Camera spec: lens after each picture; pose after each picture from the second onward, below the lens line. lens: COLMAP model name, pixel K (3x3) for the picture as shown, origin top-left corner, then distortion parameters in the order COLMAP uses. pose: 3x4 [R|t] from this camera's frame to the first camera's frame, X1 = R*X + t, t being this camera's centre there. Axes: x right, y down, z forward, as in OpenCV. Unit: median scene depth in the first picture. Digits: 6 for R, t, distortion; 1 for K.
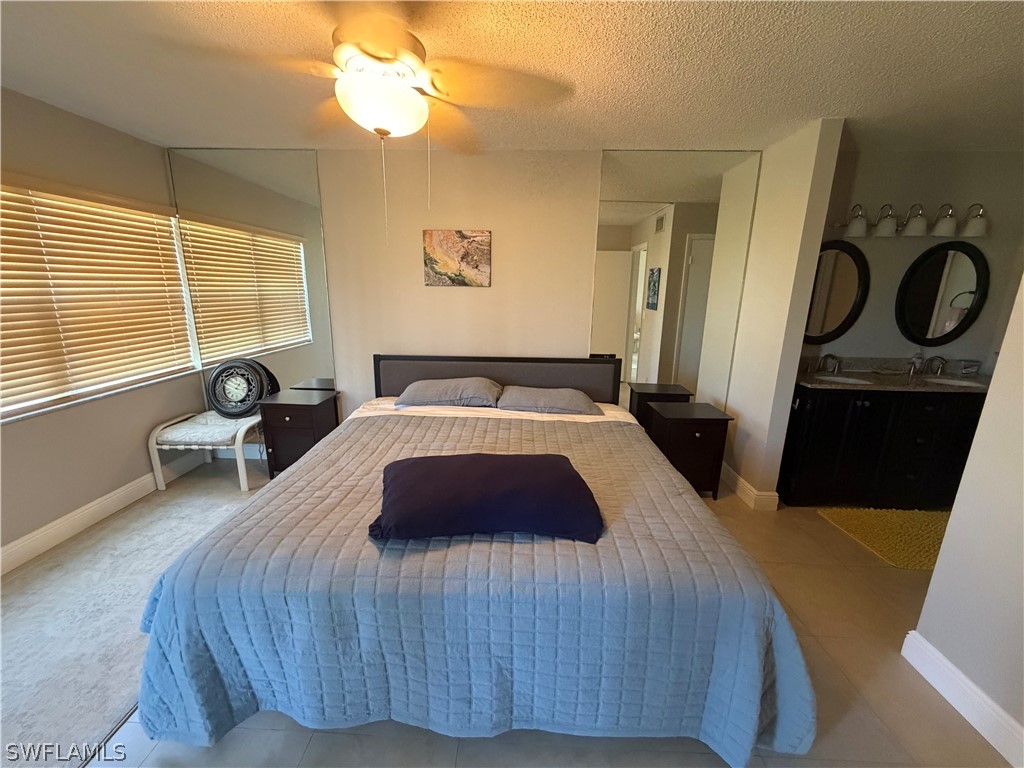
lens RADIAL K [[408.1, 0, 509.4], [0, 408.1, 383.8], [0, 0, 1]] dist [0.000996, -0.000185]
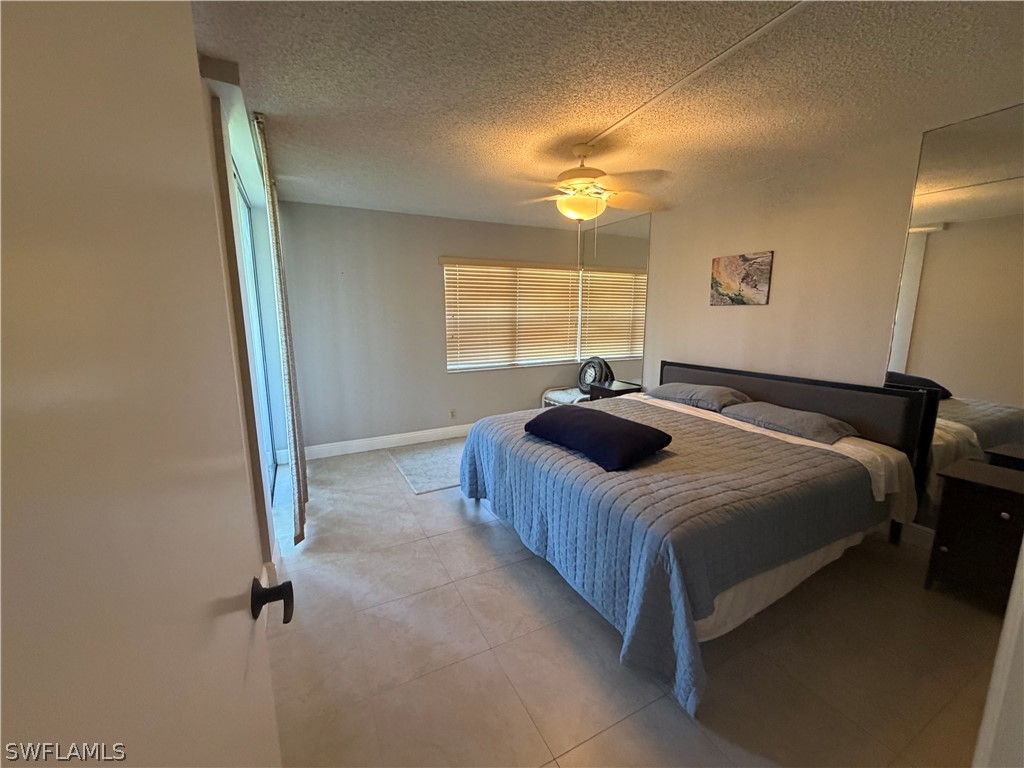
lens RADIAL K [[408.1, 0, 509.4], [0, 408.1, 383.8], [0, 0, 1]] dist [0.000996, -0.000185]
pose [[0.490546, 0.131465, -0.861442, 0.551504], [-0.192036, 0.980561, 0.040290, 0.040137], [0.849992, 0.145663, 0.506256, -0.037504]]
